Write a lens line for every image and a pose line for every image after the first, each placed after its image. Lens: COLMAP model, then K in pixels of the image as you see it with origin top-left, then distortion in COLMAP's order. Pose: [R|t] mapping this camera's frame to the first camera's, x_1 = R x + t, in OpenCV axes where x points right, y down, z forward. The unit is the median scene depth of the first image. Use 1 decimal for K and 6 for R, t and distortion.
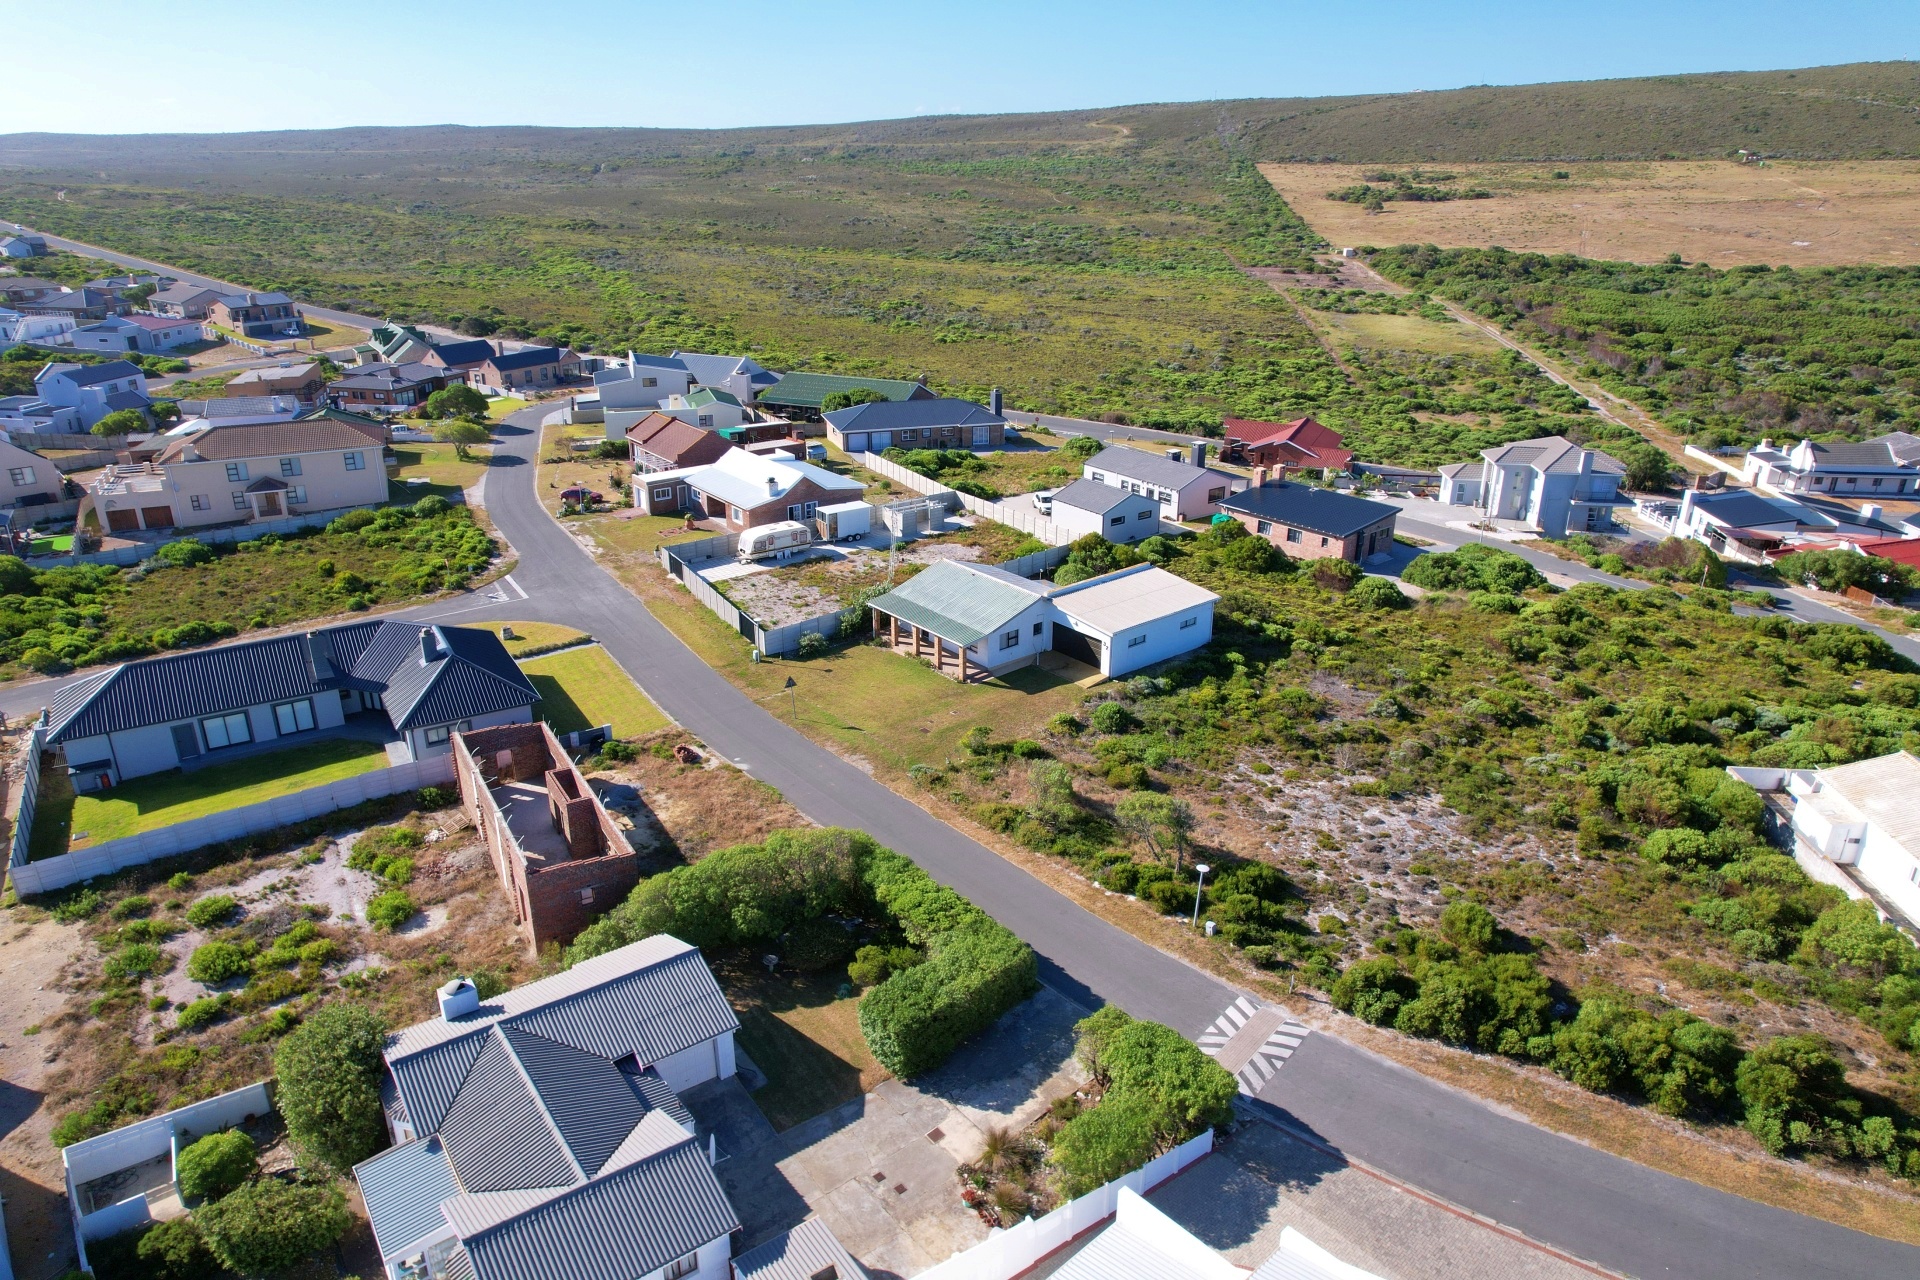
lens RADIAL K [[1225.8, 0, 955.5], [0, 1225.8, 635.9], [0, 0, 1]] dist [-0.077852, 0.073480]
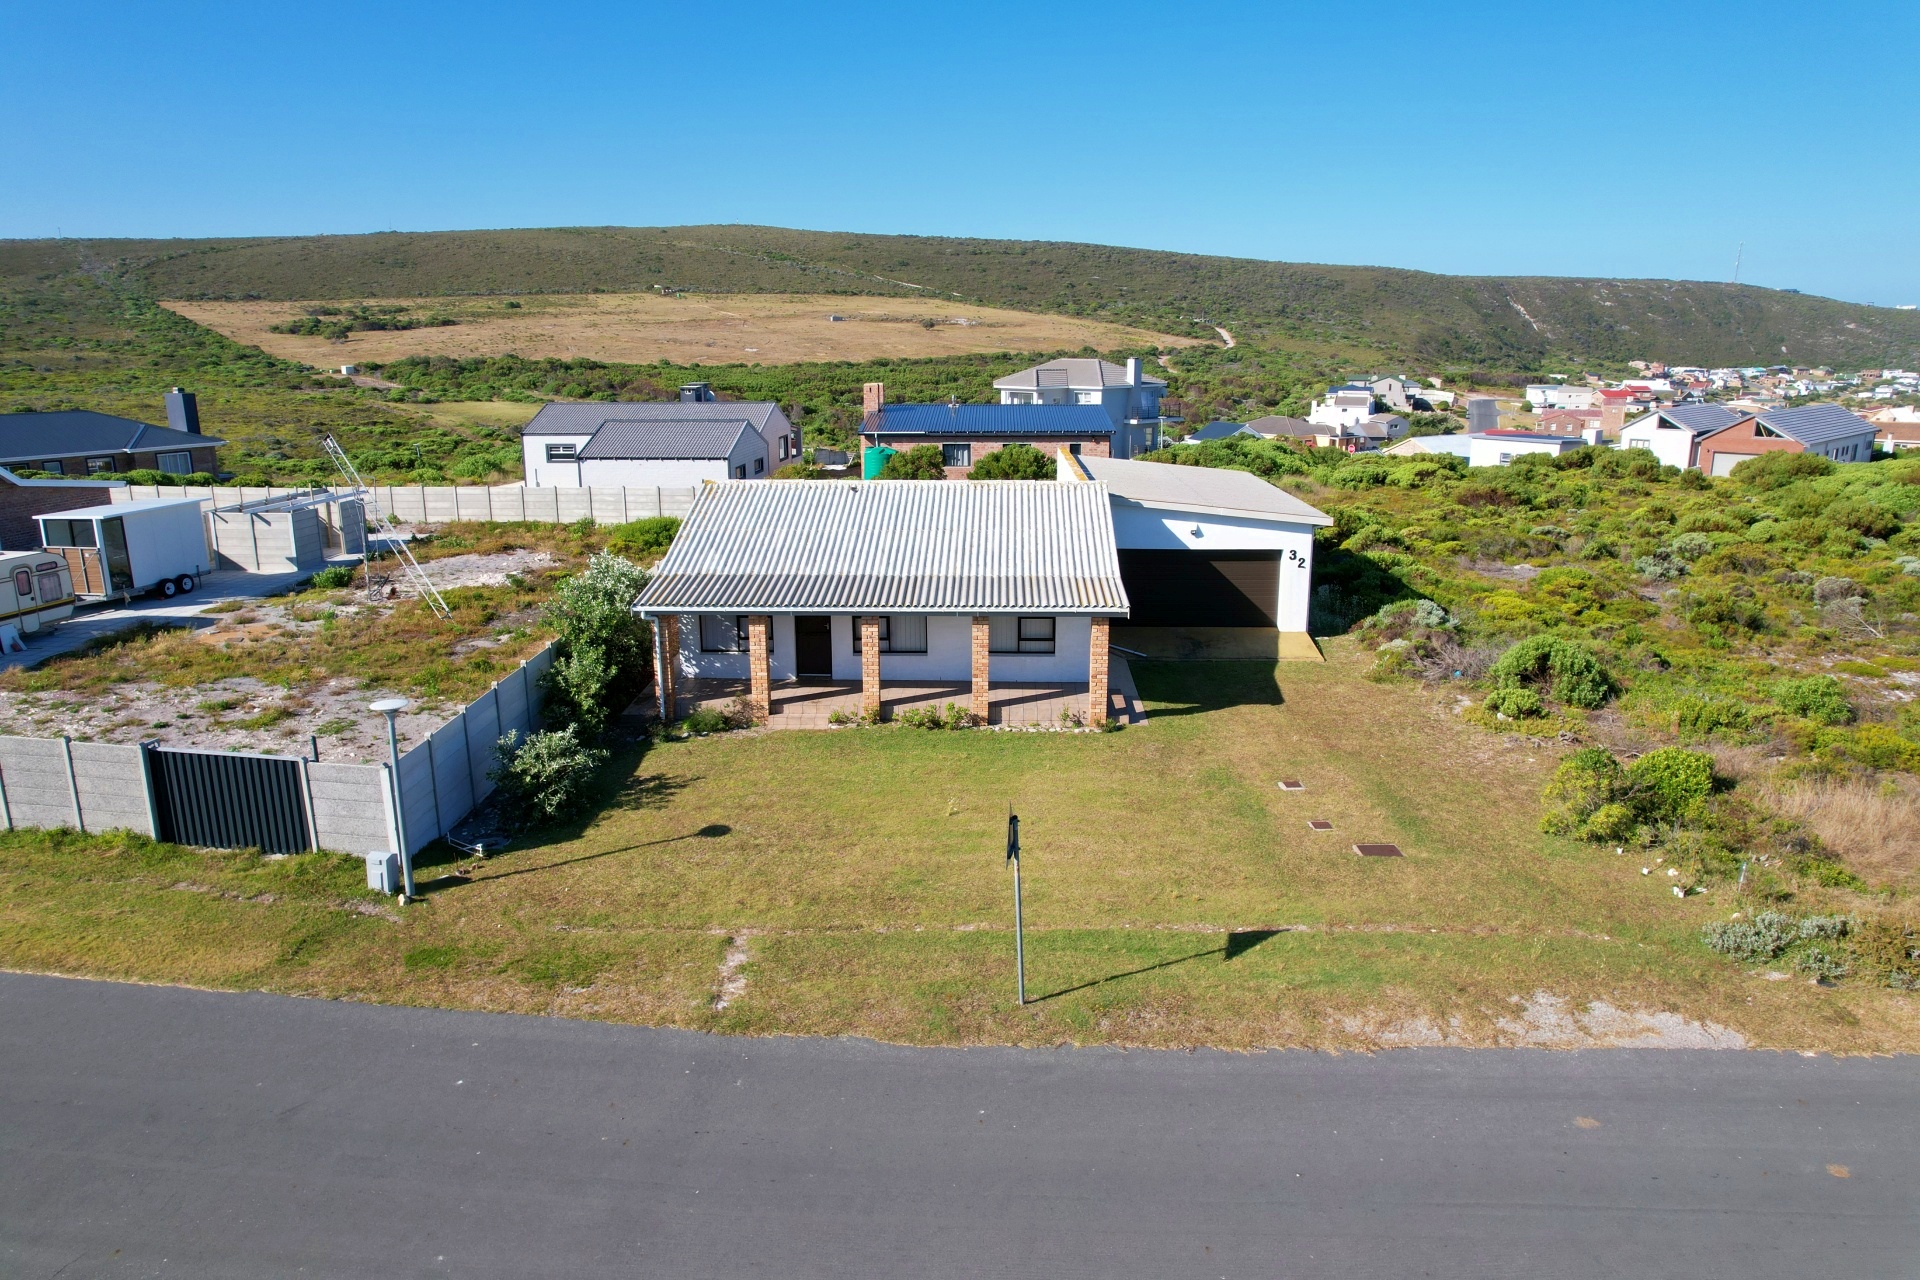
lens RADIAL K [[1225.8, 0, 955.5], [0, 1225.8, 635.9], [0, 0, 1]] dist [-0.077852, 0.073480]
pose [[0.667236, -0.183212, 0.721962, -0.177270], [0.278933, 0.960207, -0.014118, 0.004595], [-0.690646, 0.210799, 0.691788, 0.548314]]
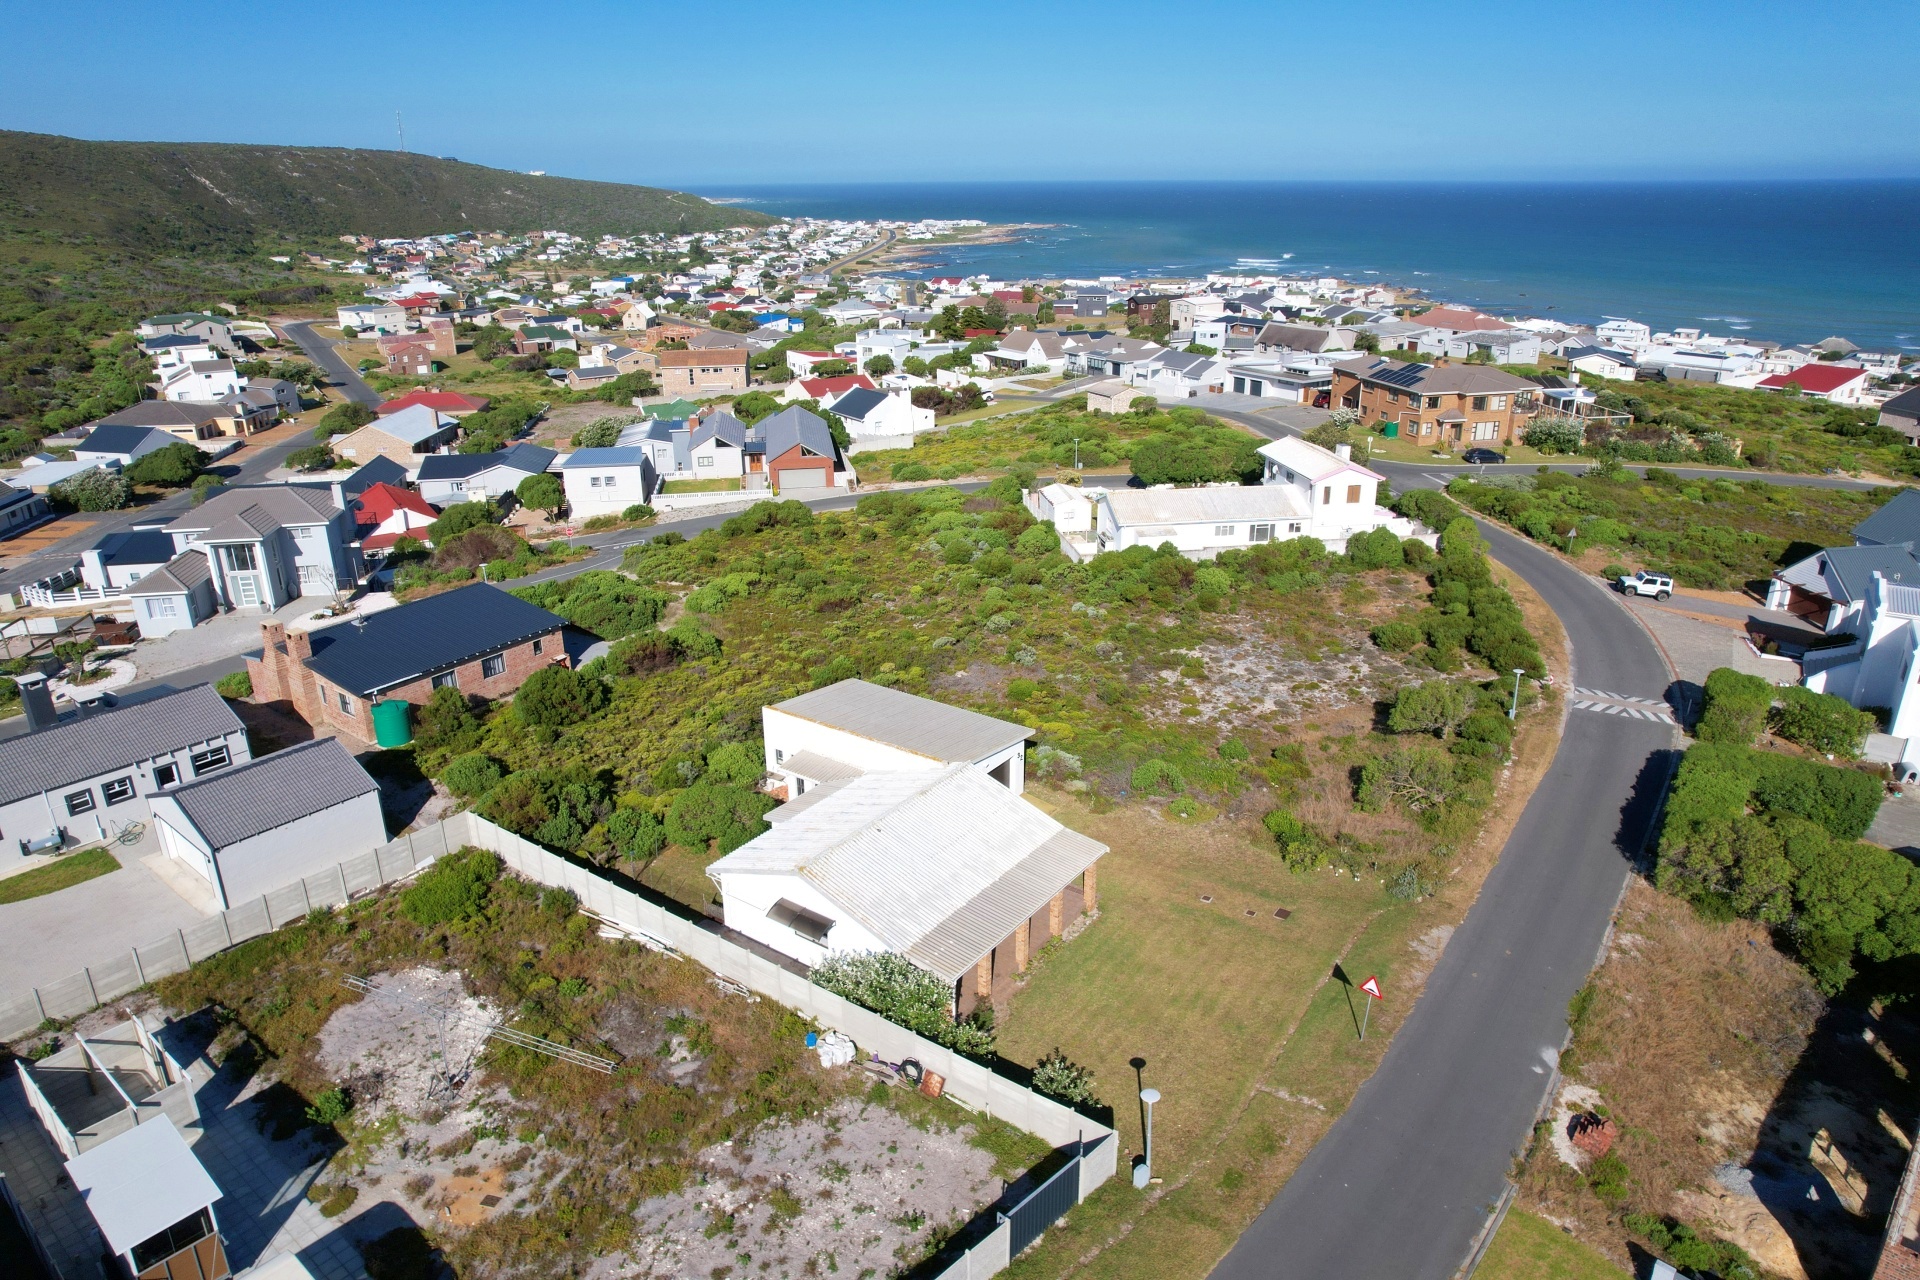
lens RADIAL K [[1225.8, 0, 955.5], [0, 1225.8, 635.9], [0, 0, 1]] dist [-0.077852, 0.073480]
pose [[-0.247969, -0.343349, 0.905882, -0.336689], [0.363108, 0.833979, 0.415490, -0.247828], [-0.898145, 0.431962, -0.082128, 0.728569]]
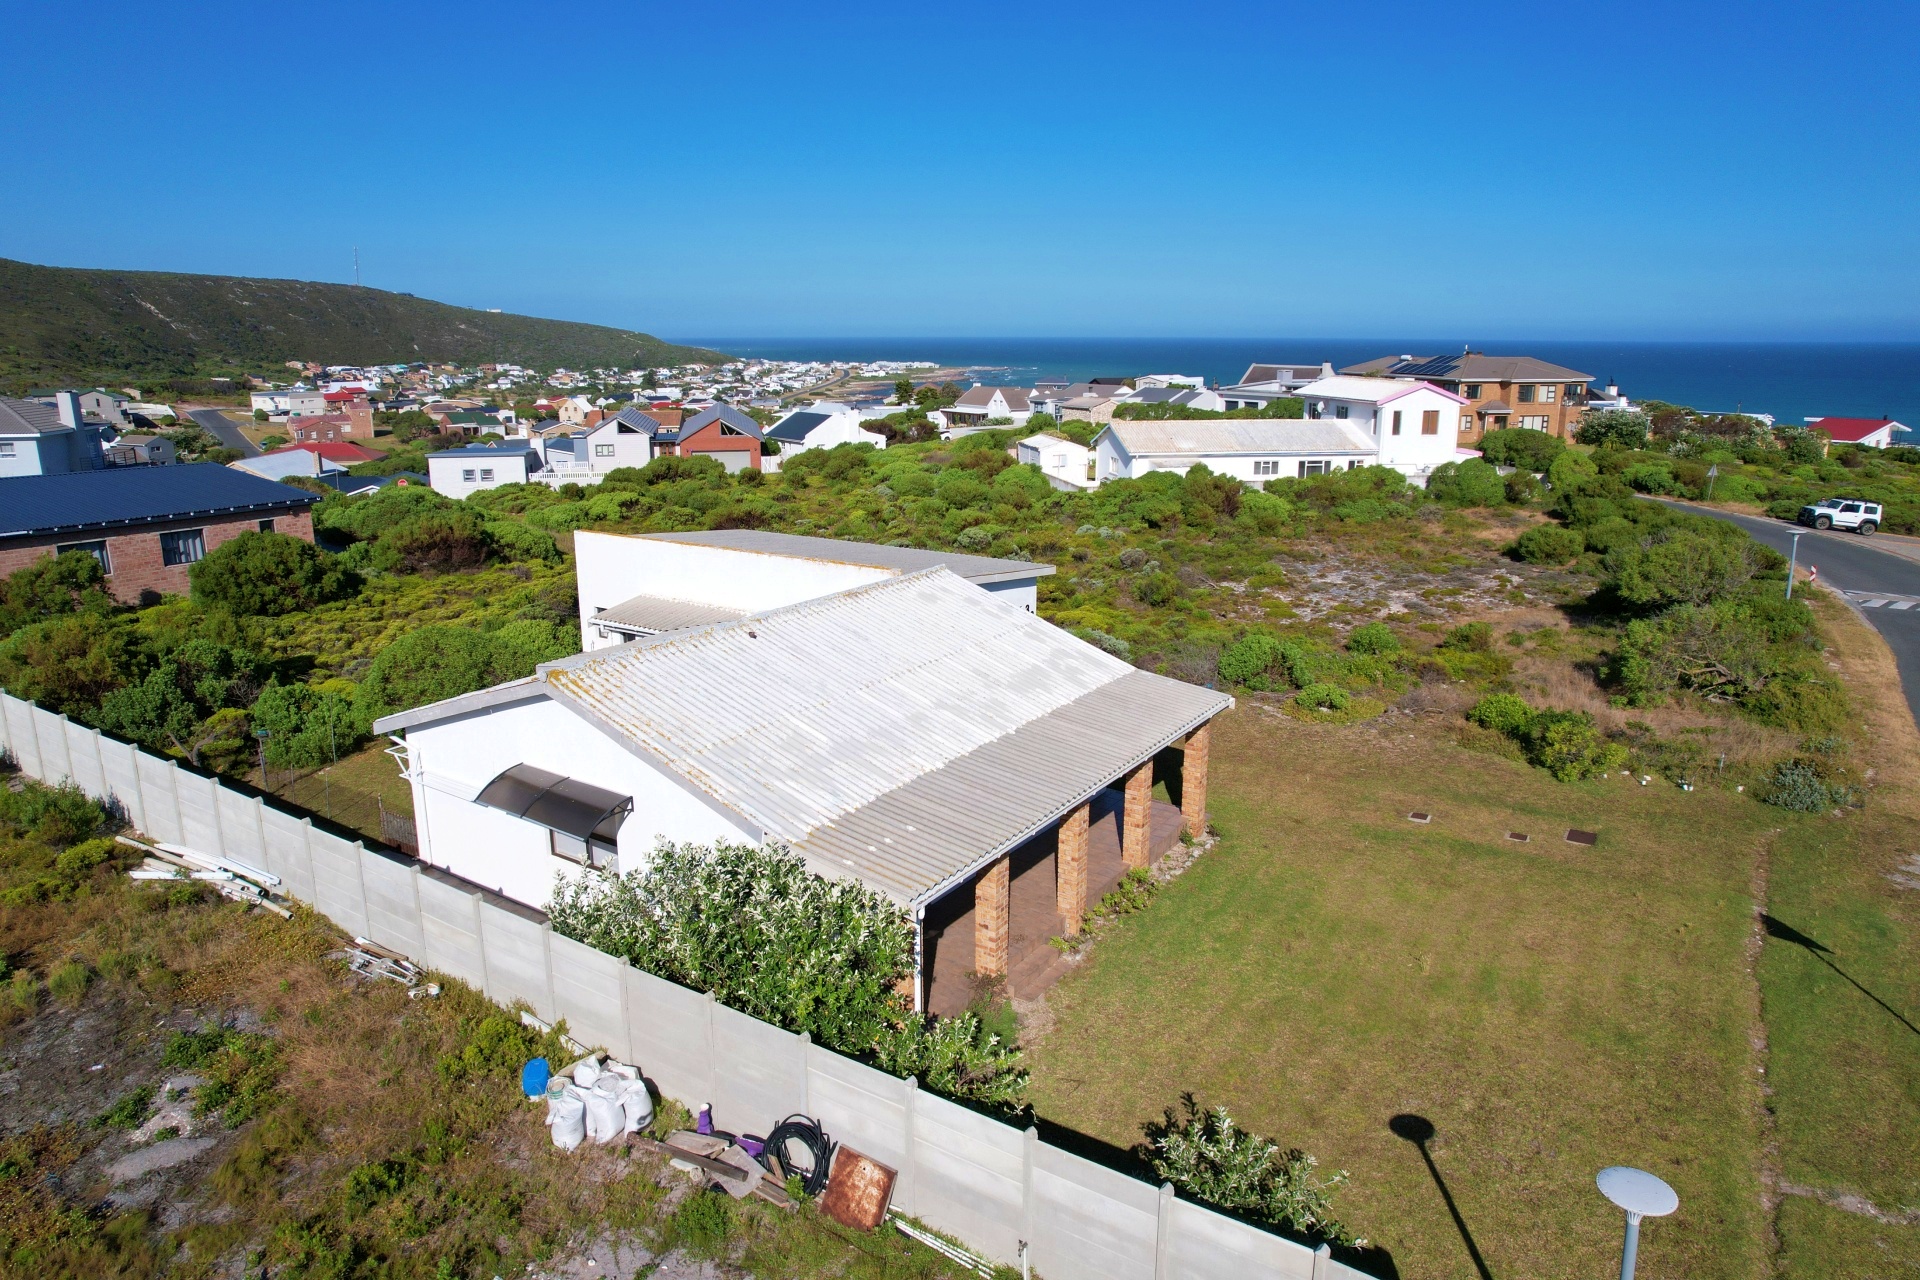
lens RADIAL K [[1225.8, 0, 955.5], [0, 1225.8, 635.9], [0, 0, 1]] dist [-0.077852, 0.073480]
pose [[-0.283902, -0.234535, 0.929727, -0.169269], [0.351044, 0.876882, 0.328399, -0.086648], [-0.892282, 0.419608, -0.166617, 0.749211]]
